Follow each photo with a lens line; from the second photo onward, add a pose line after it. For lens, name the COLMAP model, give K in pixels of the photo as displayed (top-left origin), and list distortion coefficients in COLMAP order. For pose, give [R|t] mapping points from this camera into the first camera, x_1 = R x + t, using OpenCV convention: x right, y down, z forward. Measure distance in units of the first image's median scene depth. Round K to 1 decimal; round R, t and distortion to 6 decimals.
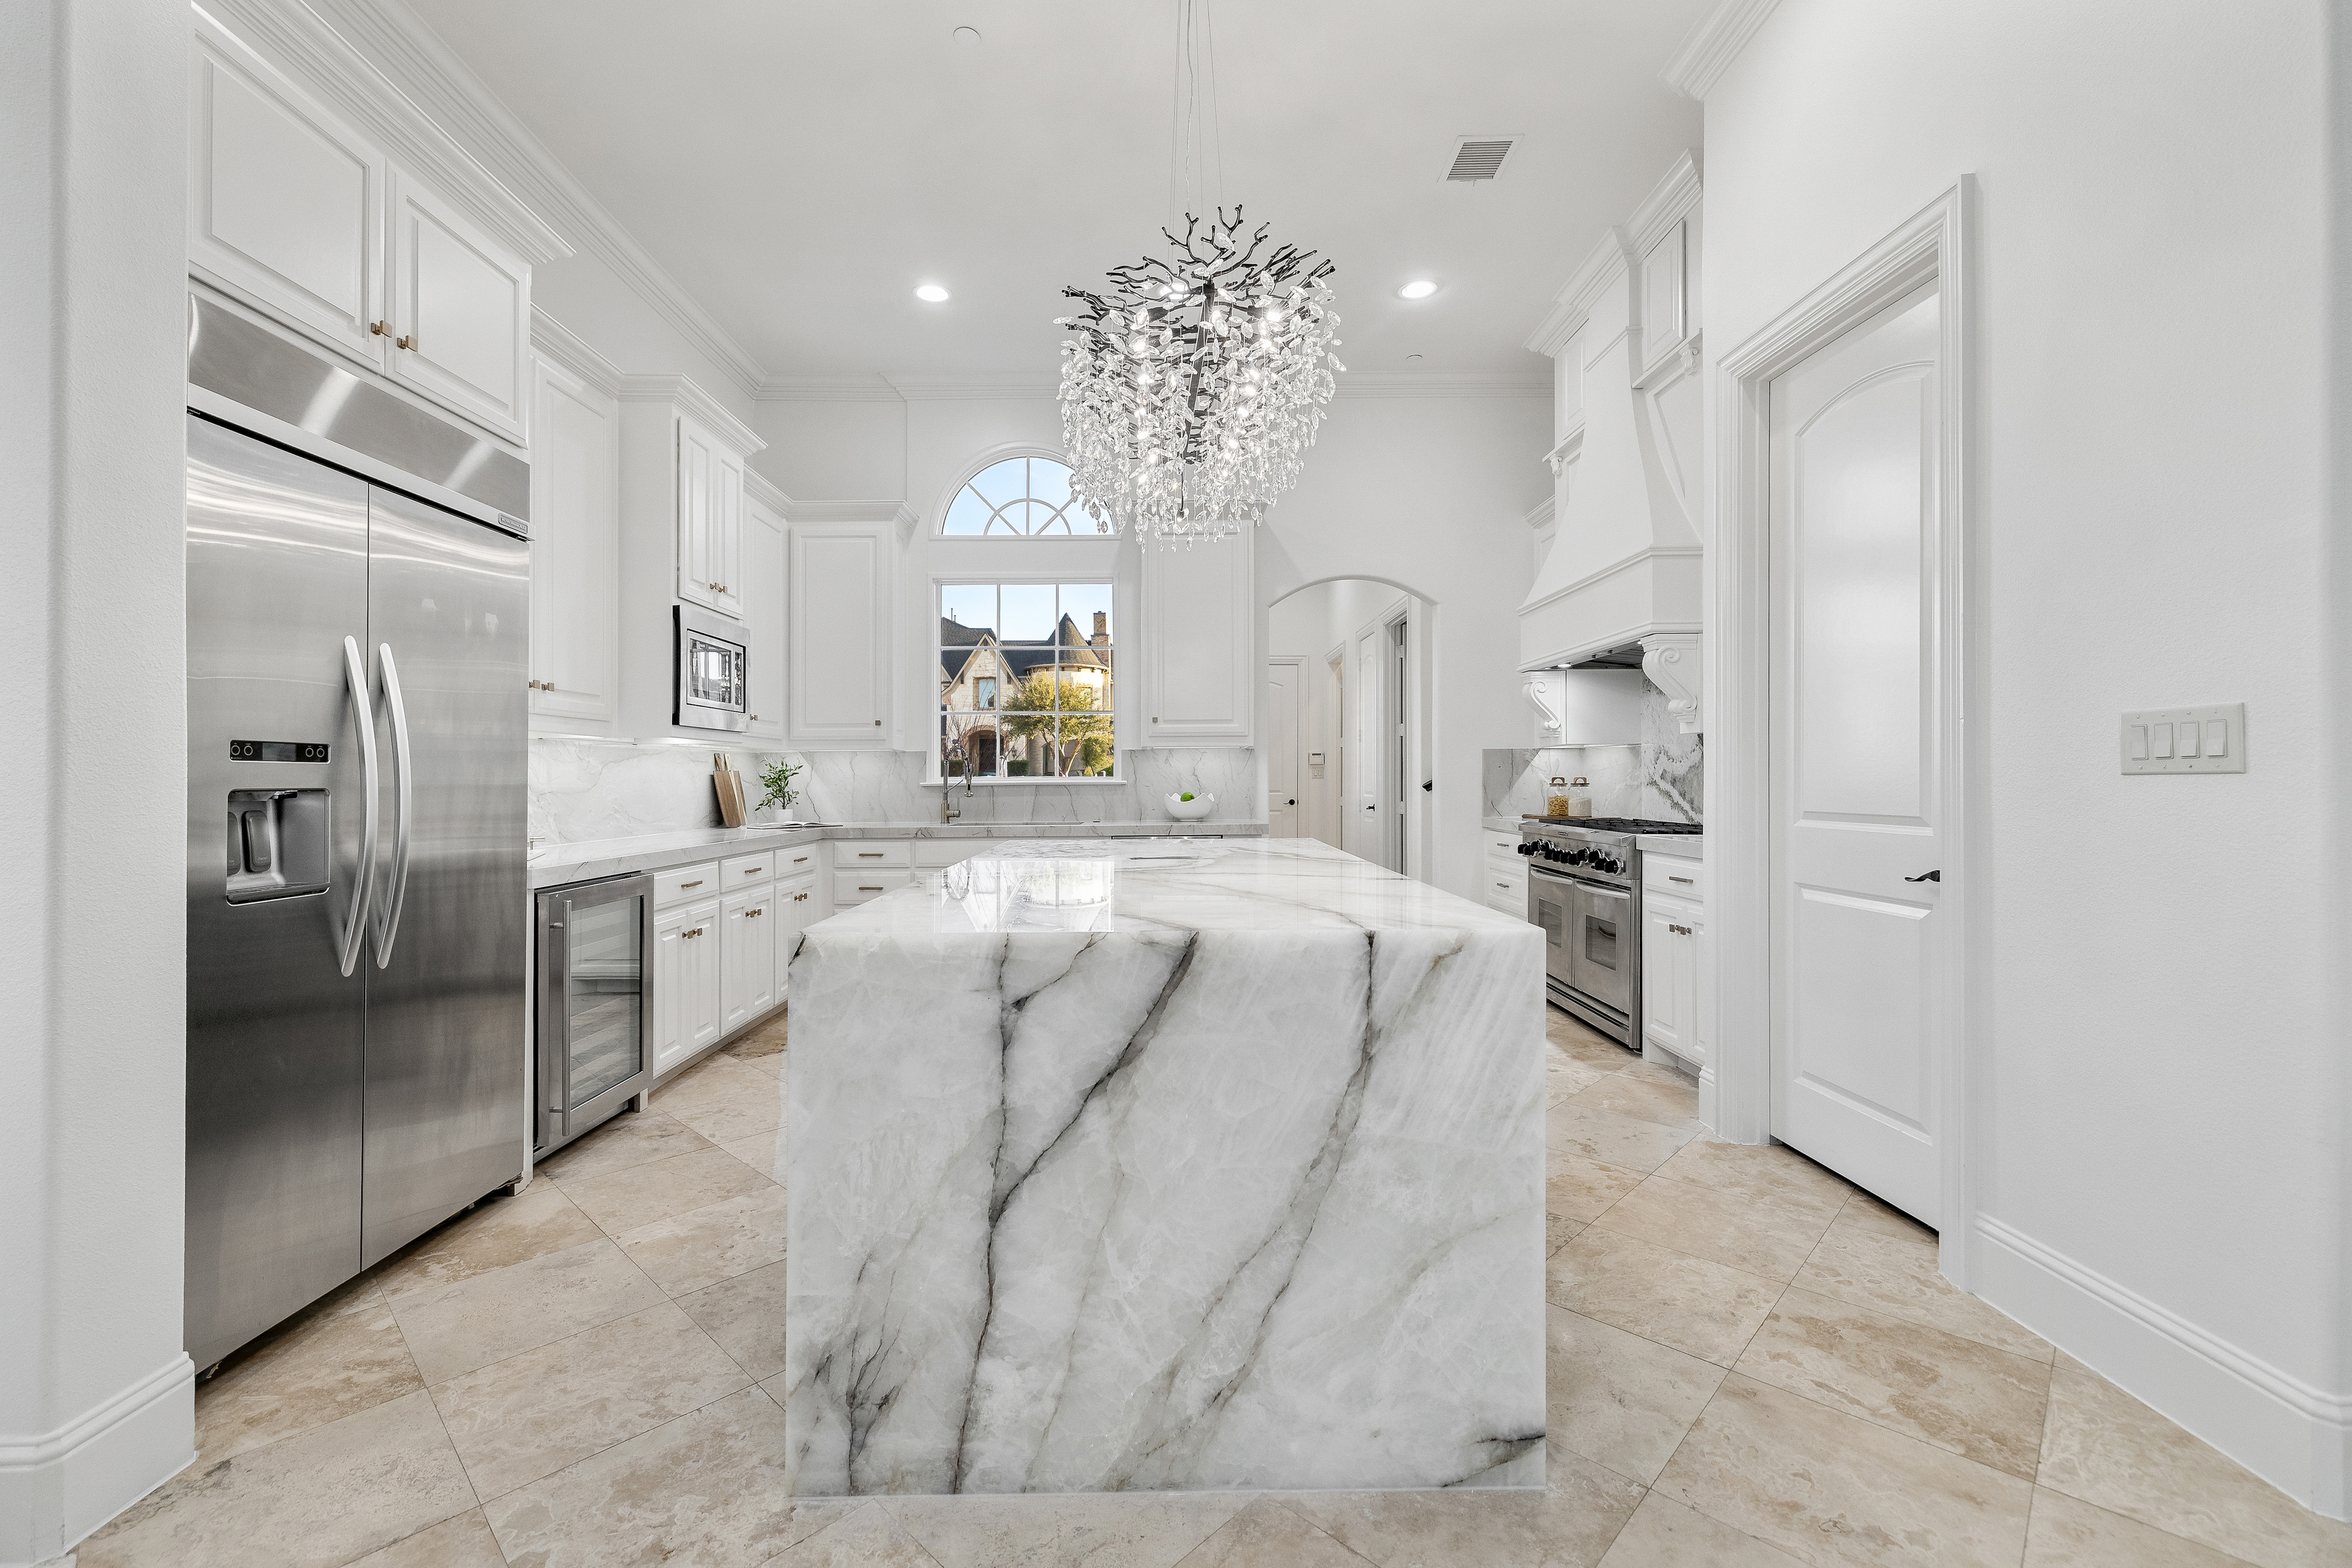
lens RADIAL K [[991.7, 0, 1152.3], [0, 991.7, 768.7], [0, 0, 1]] dist [0.000888, 0.000694]
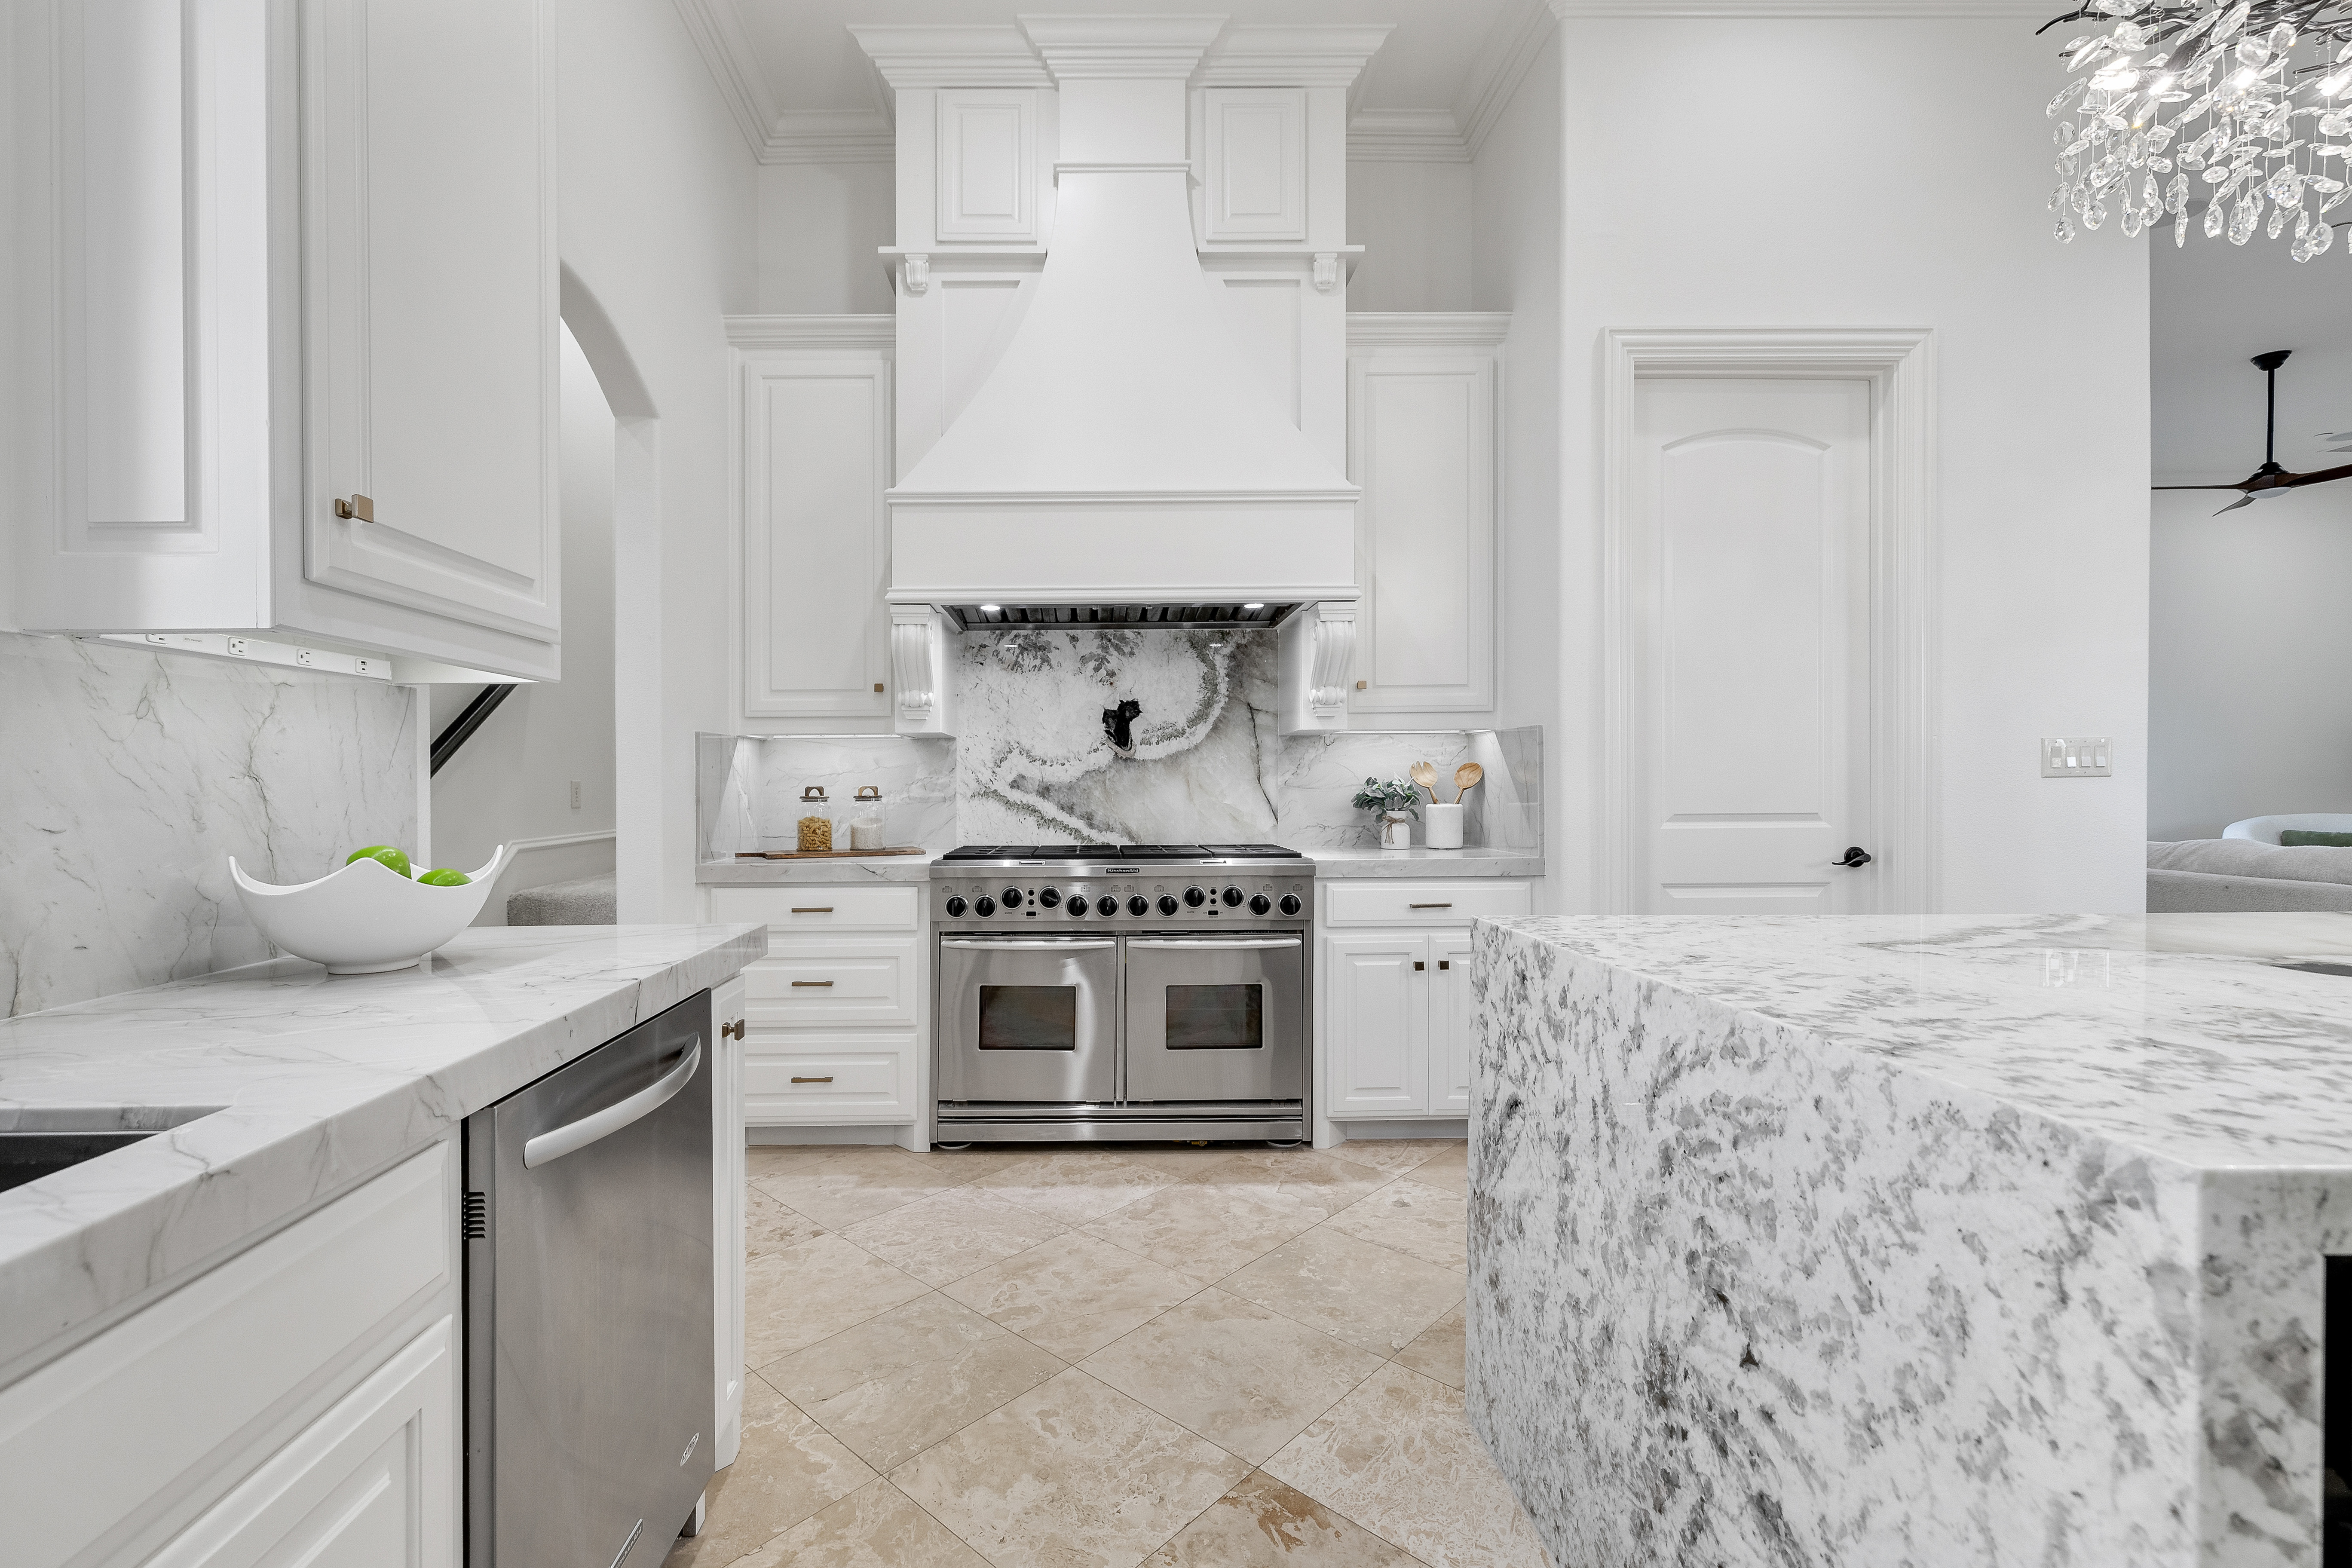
lens RADIAL K [[1042.7, 0, 1085.5], [0, 1042.7, 782.9], [0, 0, 1]] dist [0.024636, 0.000008]
pose [[-0.009871, 0.004578, 0.999941, -0.593705], [-0.004974, 0.999977, -0.004627, 0.023154], [-0.999939, -0.005020, -0.009848, 2.232113]]
